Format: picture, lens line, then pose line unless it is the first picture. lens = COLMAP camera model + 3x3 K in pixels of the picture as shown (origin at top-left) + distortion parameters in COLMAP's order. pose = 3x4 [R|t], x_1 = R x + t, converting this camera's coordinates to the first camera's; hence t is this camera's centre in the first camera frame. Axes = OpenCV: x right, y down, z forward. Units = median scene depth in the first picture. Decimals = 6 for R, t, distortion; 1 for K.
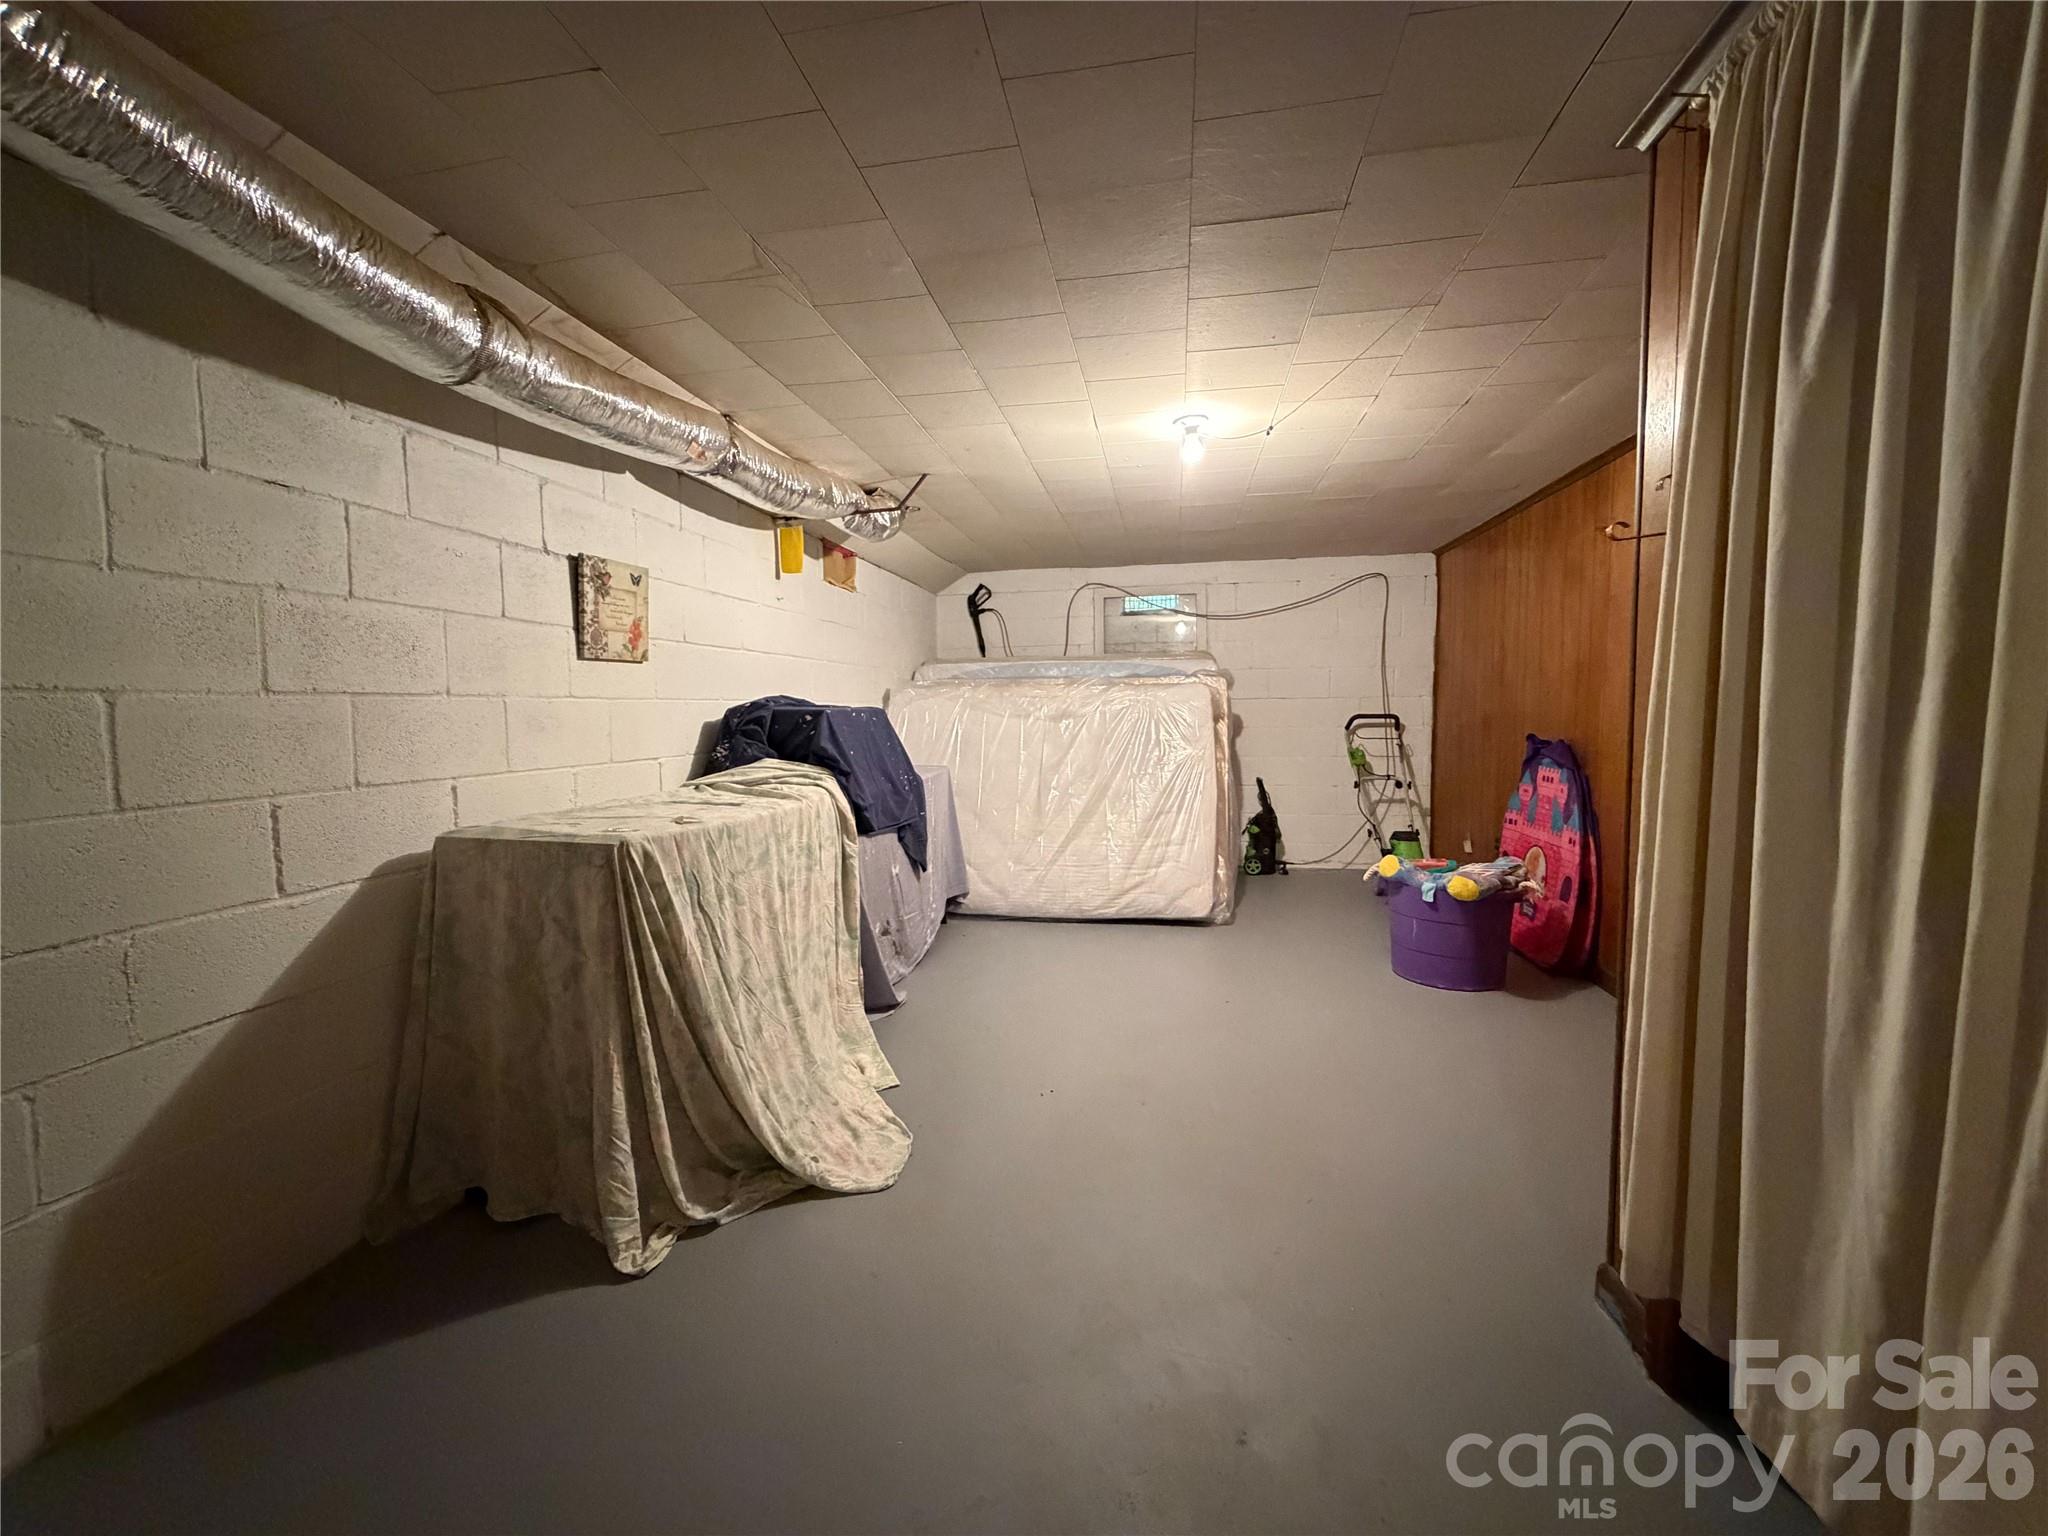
lens RADIAL K [[809.7, 0, 1022.5], [0, 809.7, 769.7], [0, 0, 1]] dist [0.004077, -0.000636]
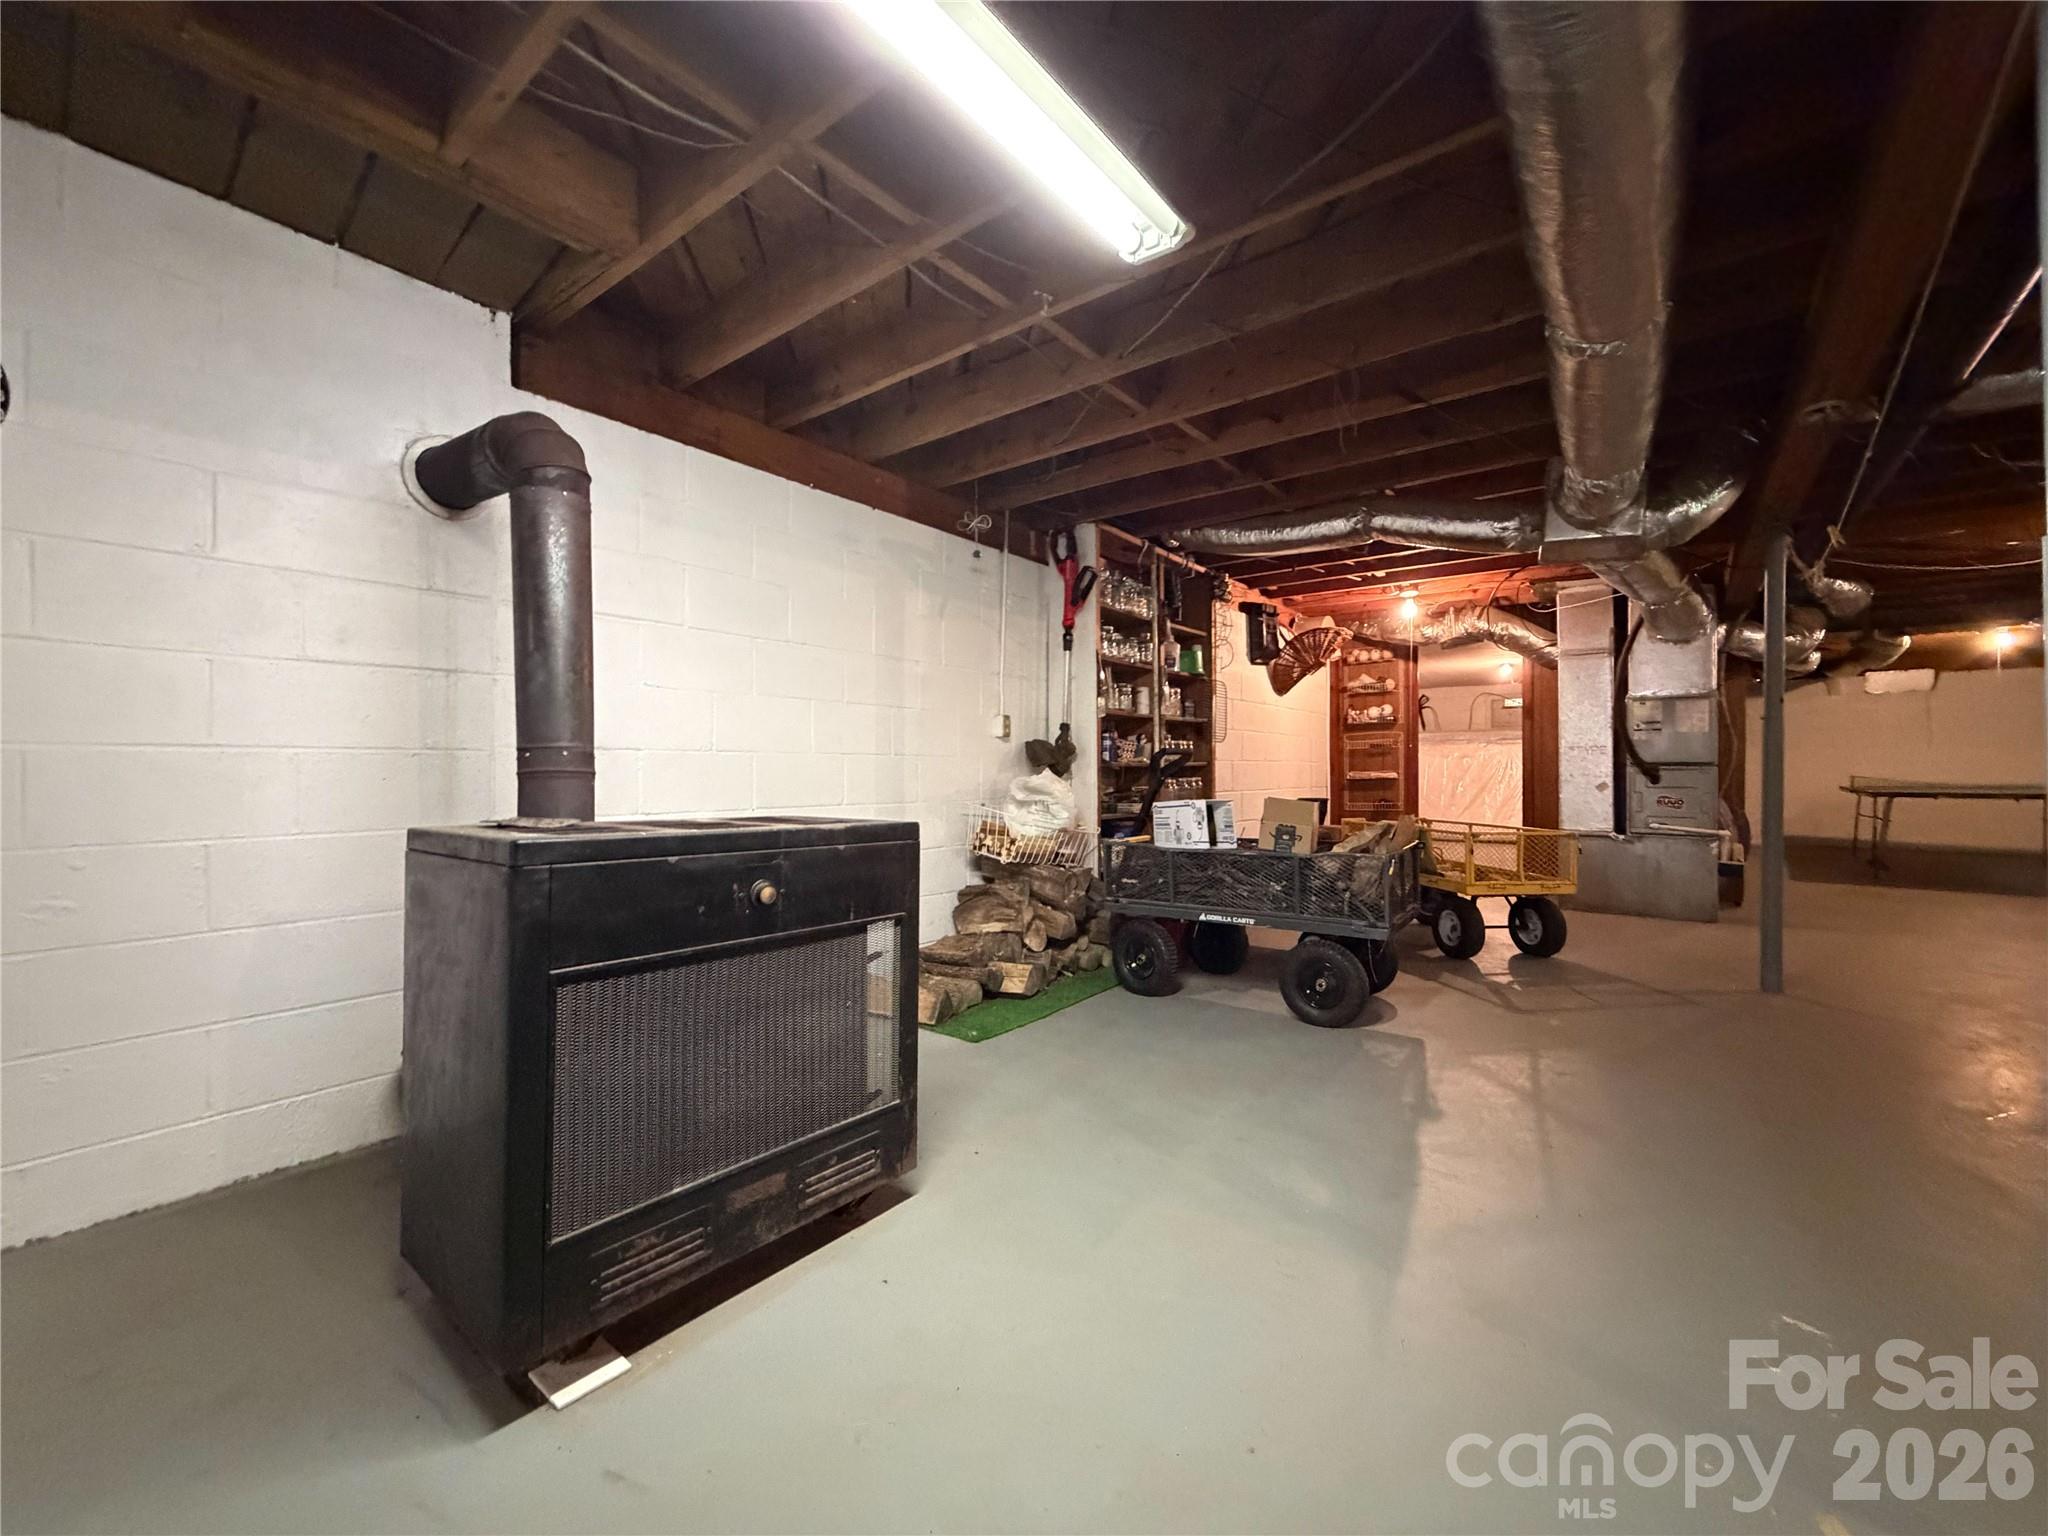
lens RADIAL K [[809.7, 0, 1029.4], [0, 809.7, 768.2], [0, 0, 1]] dist [0.004077, -0.000636]
pose [[0.886962, 0.004347, -0.461822, 0.014948], [-0.041158, 0.996721, -0.069664, 0.173179], [0.460005, 0.080797, 0.884233, -1.560366]]
